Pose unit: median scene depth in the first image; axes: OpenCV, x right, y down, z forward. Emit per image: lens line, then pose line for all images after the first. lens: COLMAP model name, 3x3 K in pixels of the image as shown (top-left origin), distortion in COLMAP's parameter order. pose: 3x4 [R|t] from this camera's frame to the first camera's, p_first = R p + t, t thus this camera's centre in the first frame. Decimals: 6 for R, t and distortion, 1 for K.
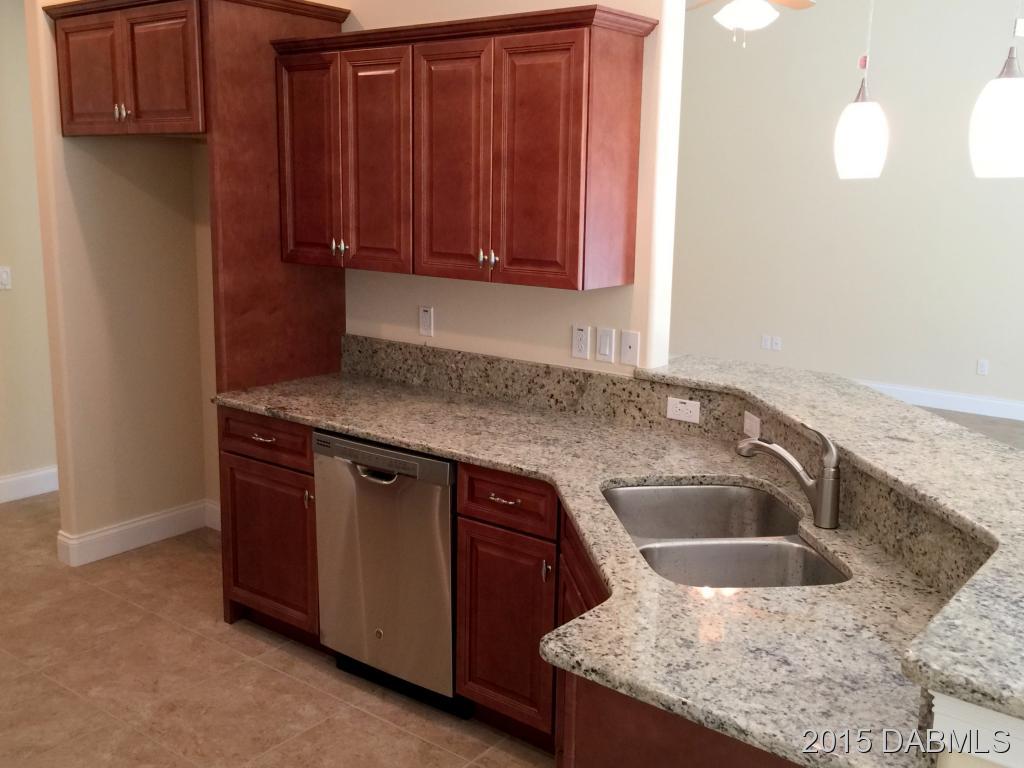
lens RADIAL K [[1008.9, 0, 512.0], [0, 1008.9, 385.0], [0, 0, 1]] dist [0.036100, 0.000000]
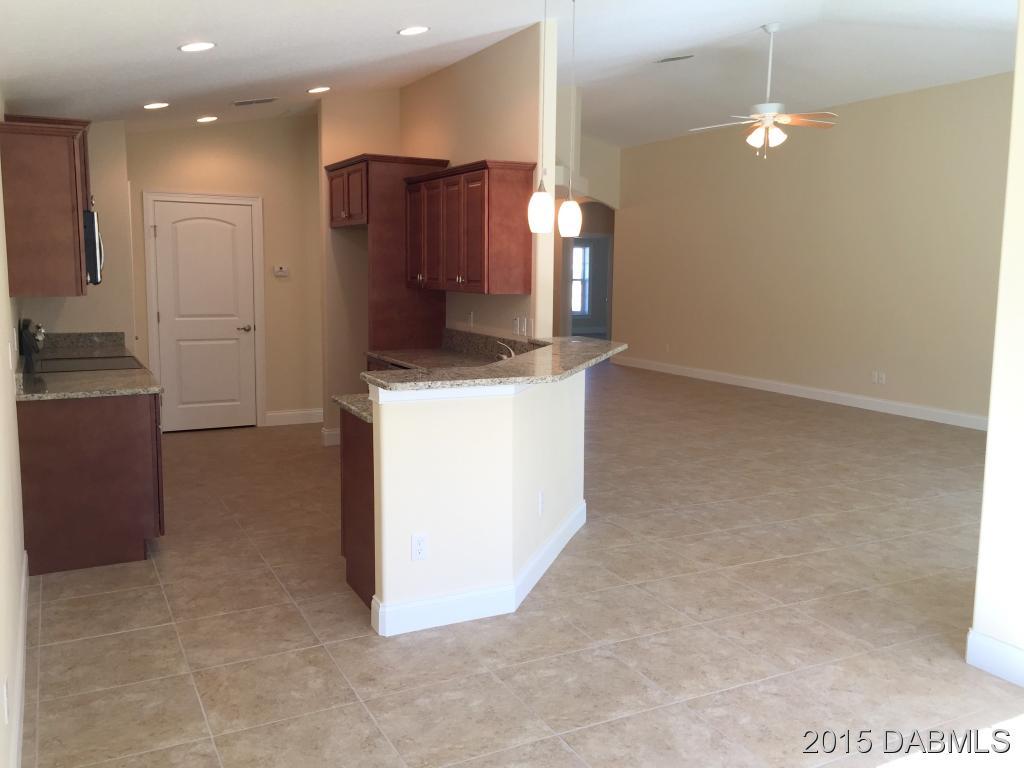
lens RADIAL K [[865.6, 0, 507.0], [0, 865.6, 376.5], [0, 0, 1]] dist [0.076957, -0.099370]
pose [[0.912106, 0.047163, -0.407233, 0.663308], [-0.076449, 0.995503, -0.055934, 0.133948], [0.402764, 0.082151, 0.911610, -0.458374]]
